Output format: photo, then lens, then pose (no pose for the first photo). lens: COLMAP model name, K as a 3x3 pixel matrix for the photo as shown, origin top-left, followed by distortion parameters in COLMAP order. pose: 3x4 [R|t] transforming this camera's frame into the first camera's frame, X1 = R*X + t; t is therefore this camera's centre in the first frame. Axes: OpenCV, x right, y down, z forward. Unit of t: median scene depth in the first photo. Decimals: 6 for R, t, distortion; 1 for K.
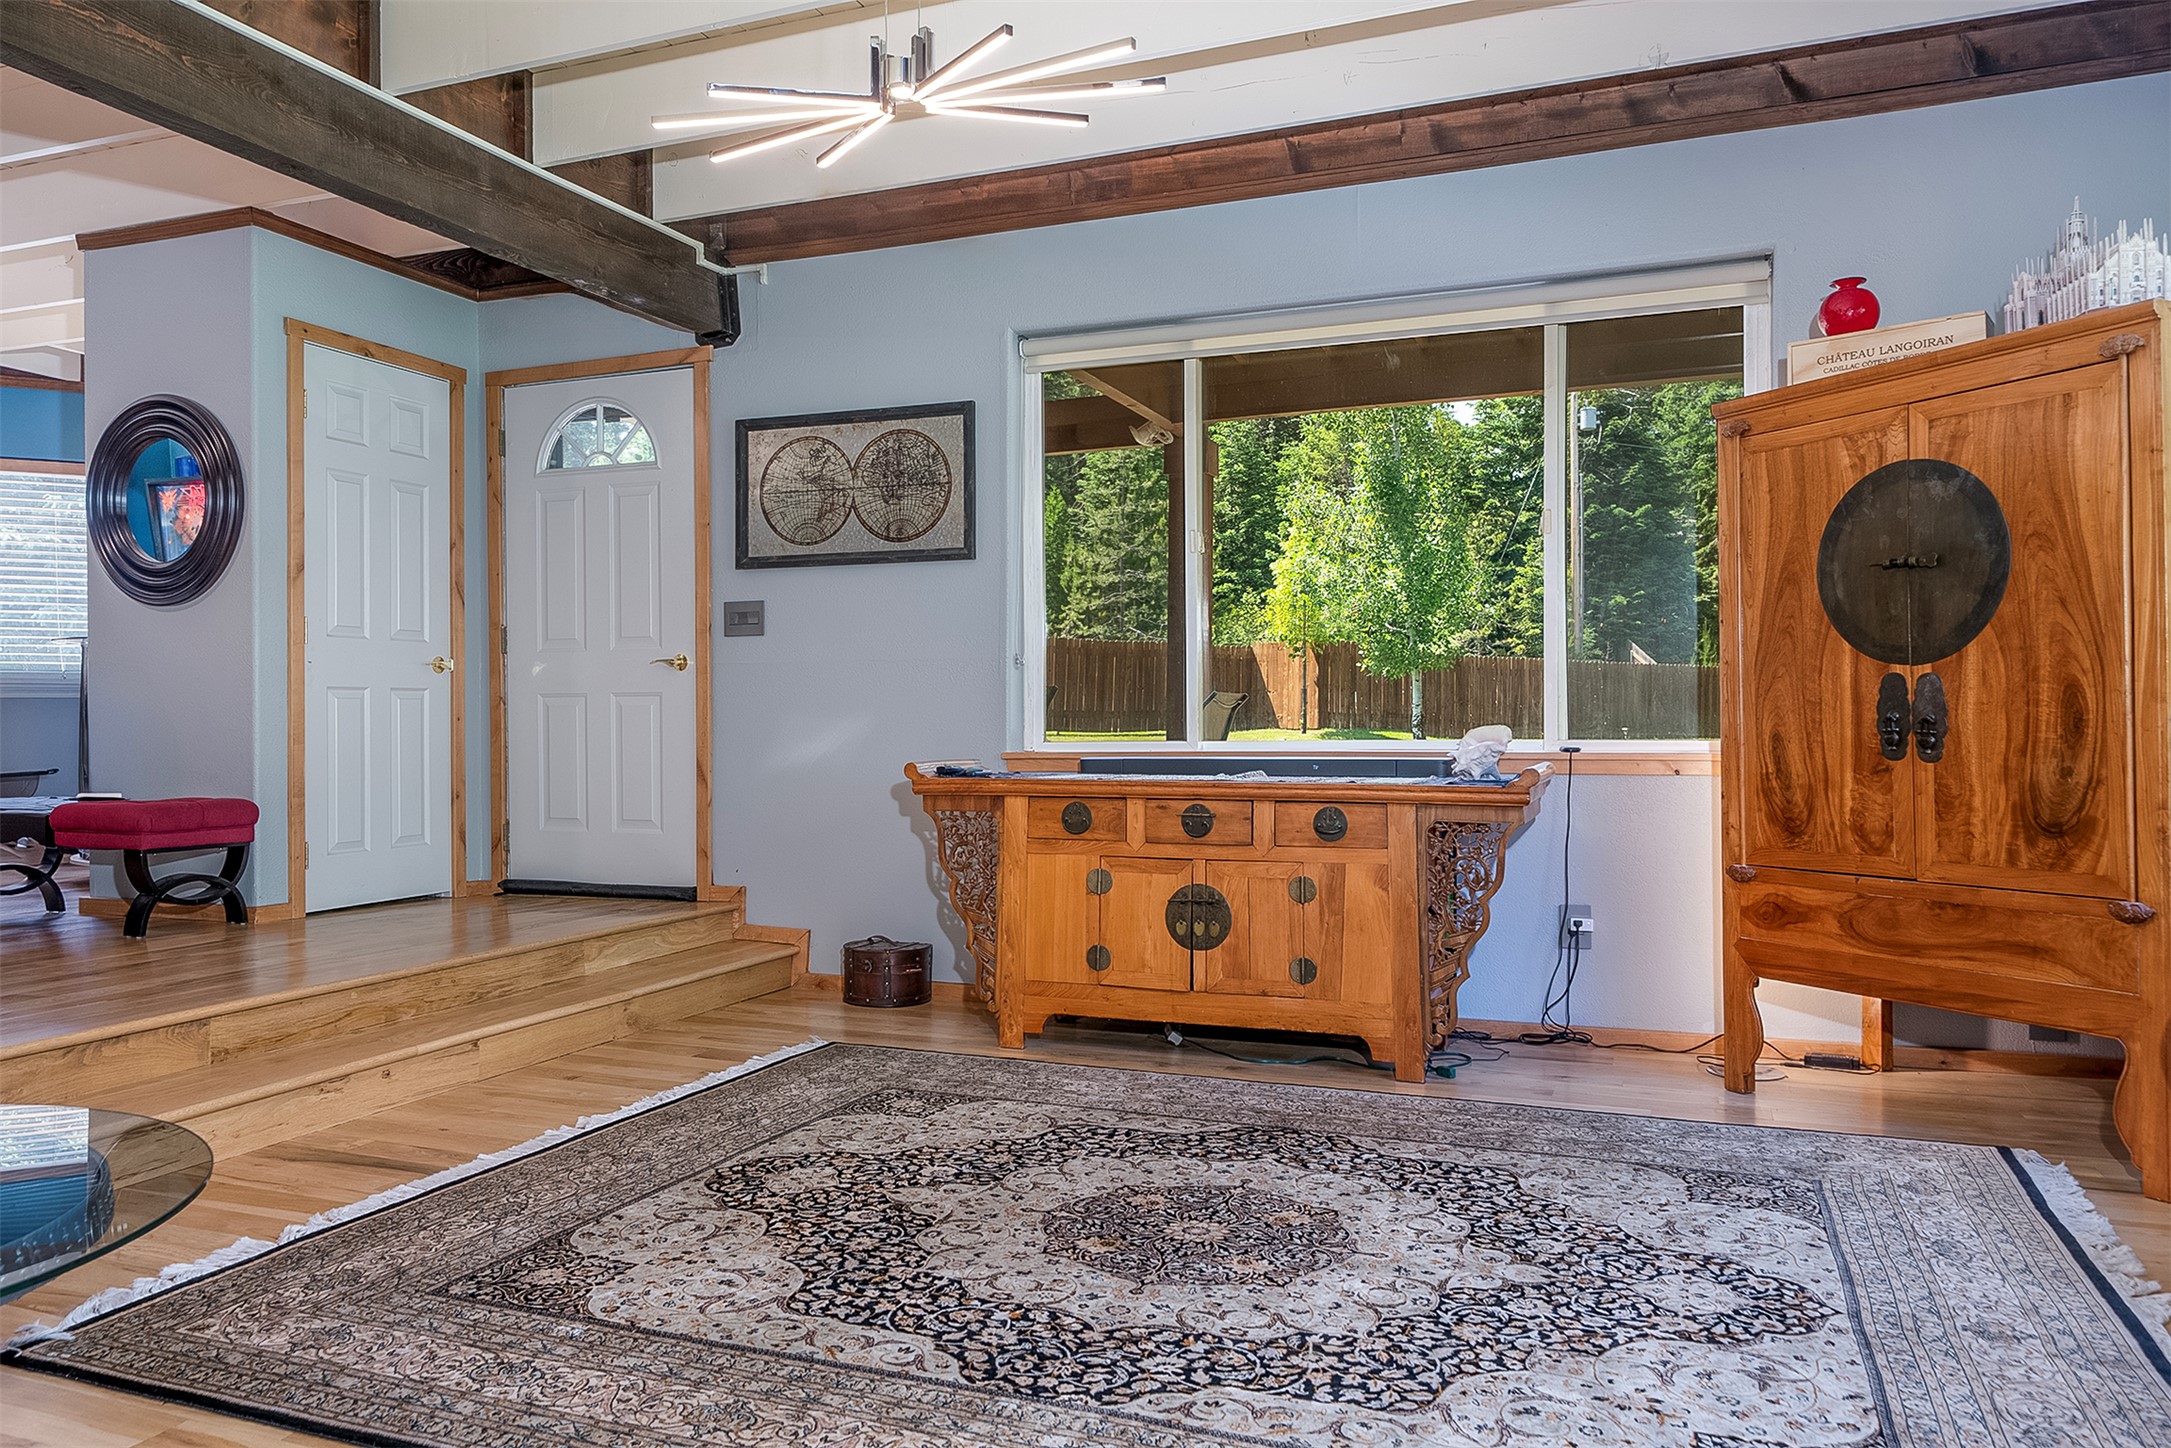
lens RADIAL K [[1579.8, 0, 1084.5], [0, 1579.8, 726.8], [0, 0, 1]] dist [0.003800, 0.007038]
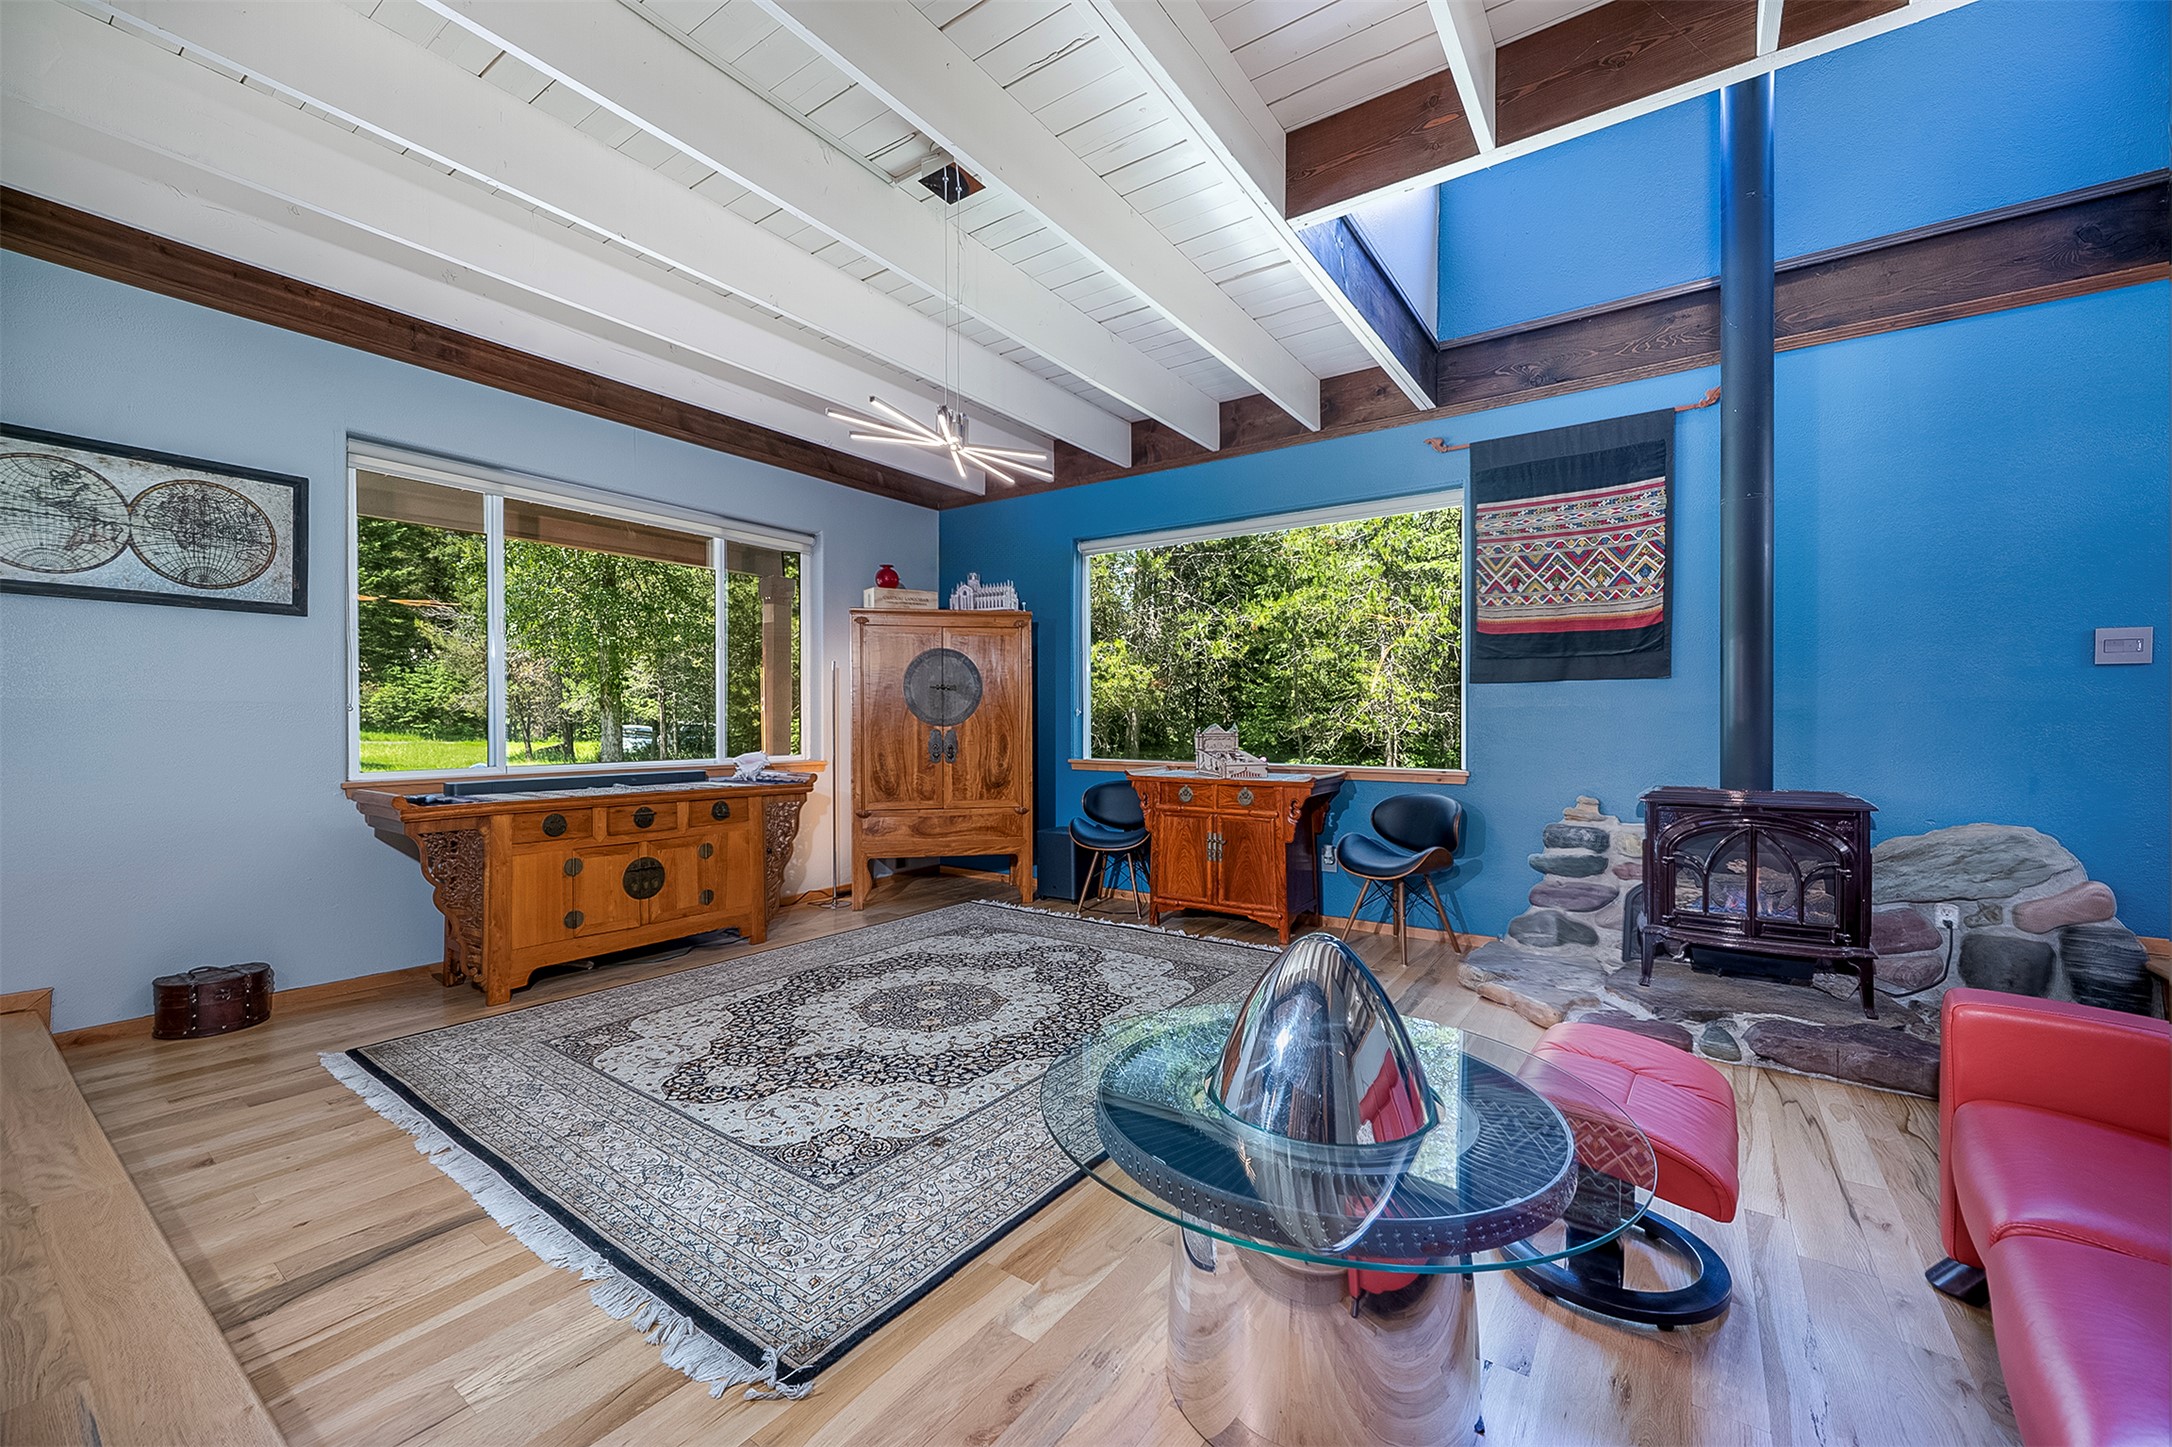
lens RADIAL K [[855.7, 0, 1105.3], [0, 855.7, 723.7], [0, 0, 1]] dist [-0.002633, -0.000140]
pose [[0.211689, 0.003782, 0.977330, -0.702412], [-0.002011, 0.999992, -0.003434, -0.034266], [-0.977335, -0.001239, 0.211695, 0.381678]]
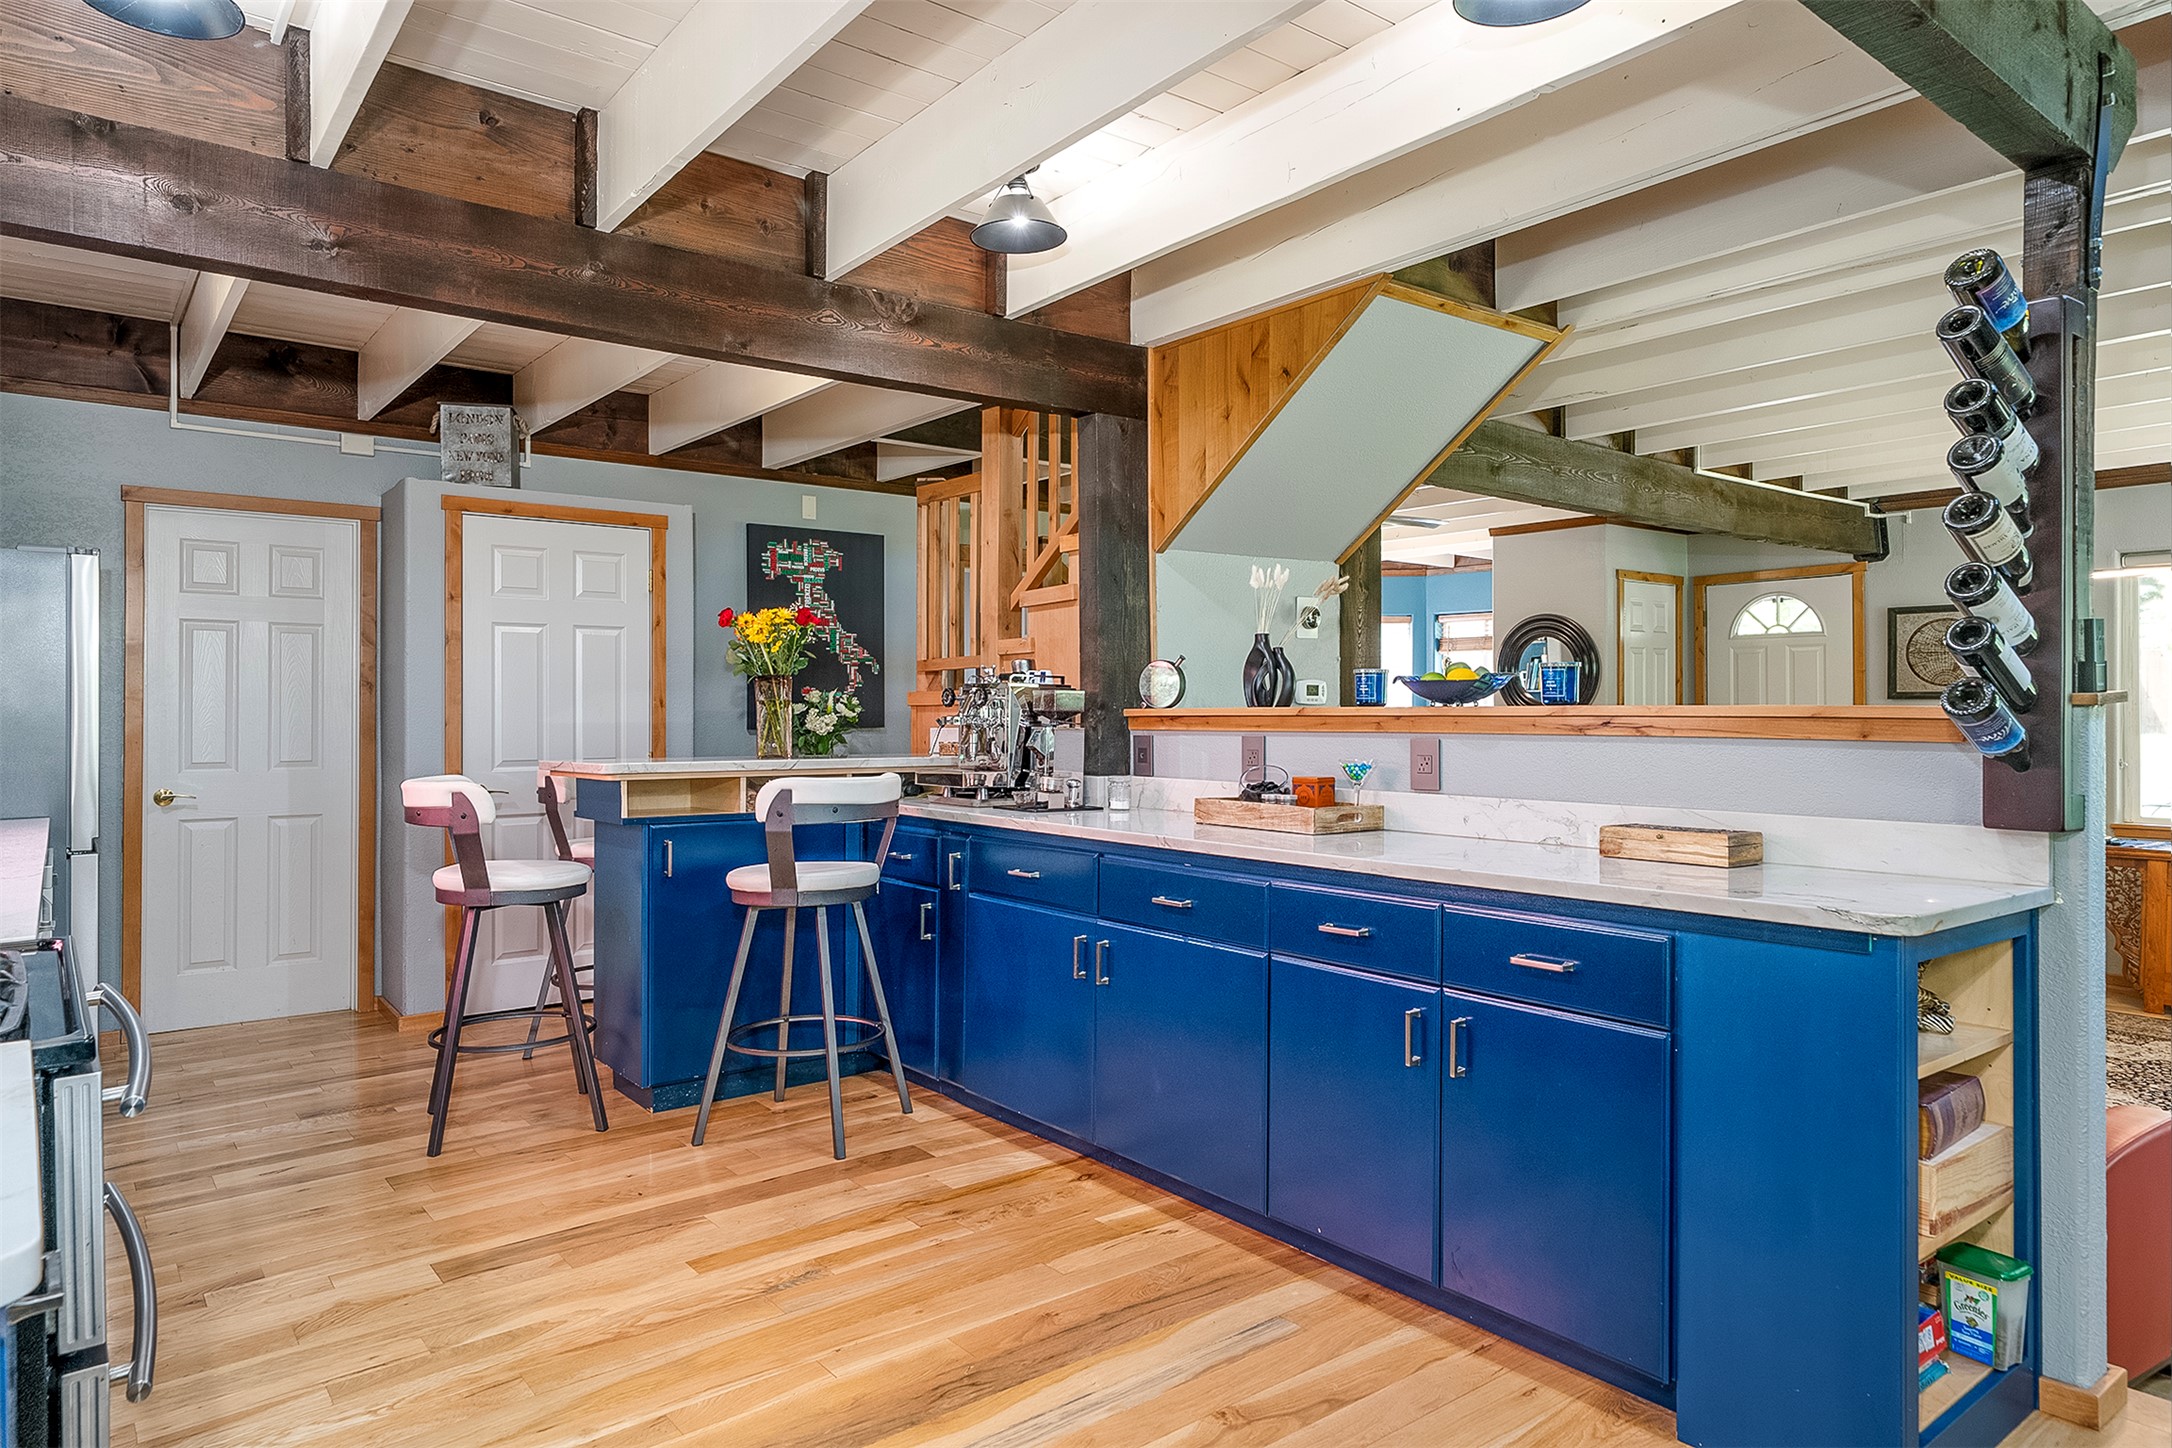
lens RADIAL K [[1299.3, 0, 1084.3], [0, 1299.3, 720.0], [0, 0, 1]] dist [0.002030, 0.000278]
pose [[0.860648, 0.005969, -0.509166, -0.339390], [-0.003571, 0.999977, 0.005687, -0.112618], [0.509188, -0.003076, 0.860650, -0.785441]]
